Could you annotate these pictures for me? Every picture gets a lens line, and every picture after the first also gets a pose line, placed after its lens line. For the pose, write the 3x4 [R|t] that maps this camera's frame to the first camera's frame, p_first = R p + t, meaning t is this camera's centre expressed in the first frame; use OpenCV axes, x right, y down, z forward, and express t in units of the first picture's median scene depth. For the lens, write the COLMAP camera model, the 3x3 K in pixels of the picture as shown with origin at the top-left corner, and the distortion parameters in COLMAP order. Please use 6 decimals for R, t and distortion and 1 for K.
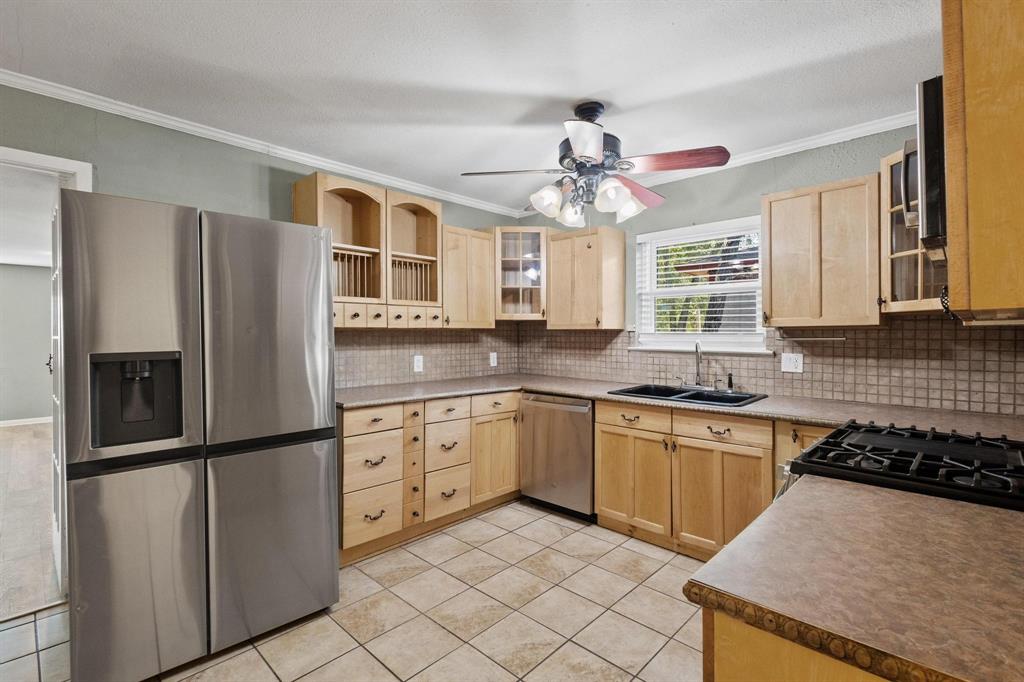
lens RADIAL K [[471.0, 0, 509.5], [0, 471.0, 340.8], [0, 0, 1]] dist [0.006848, 0.000183]
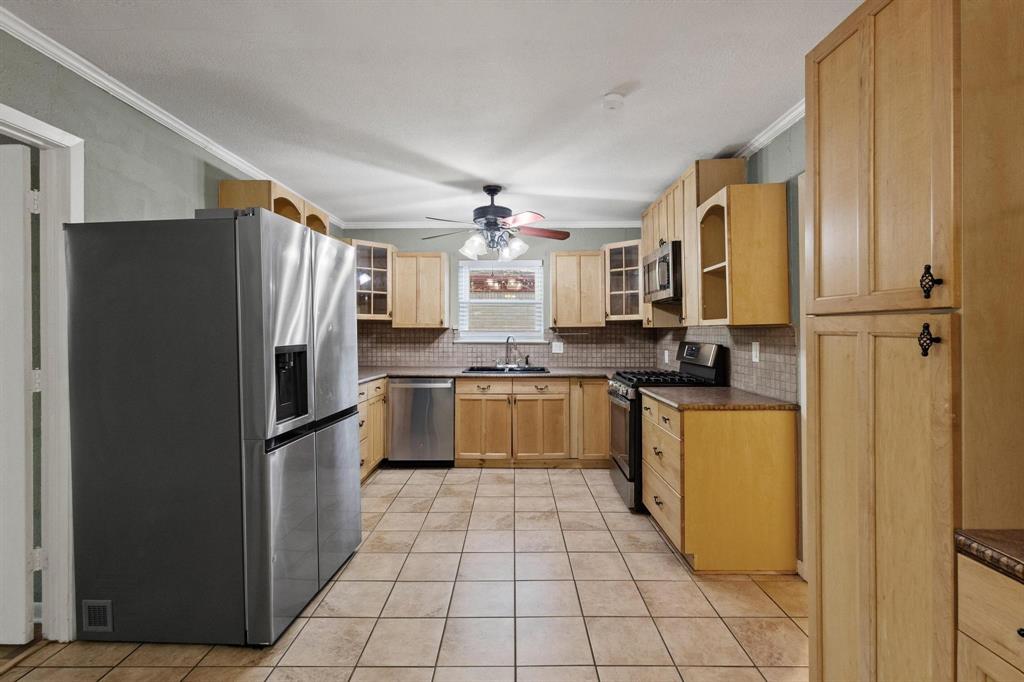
lens RADIAL K [[471.0, 0, 517.0], [0, 471.0, 337.4], [0, 0, 1]] dist [0.006848, 0.000183]
pose [[0.725498, -0.008931, 0.688166, -0.699386], [0.011115, 0.999937, 0.001259, 0.004737], [-0.688135, 0.006735, 0.725552, -0.160767]]
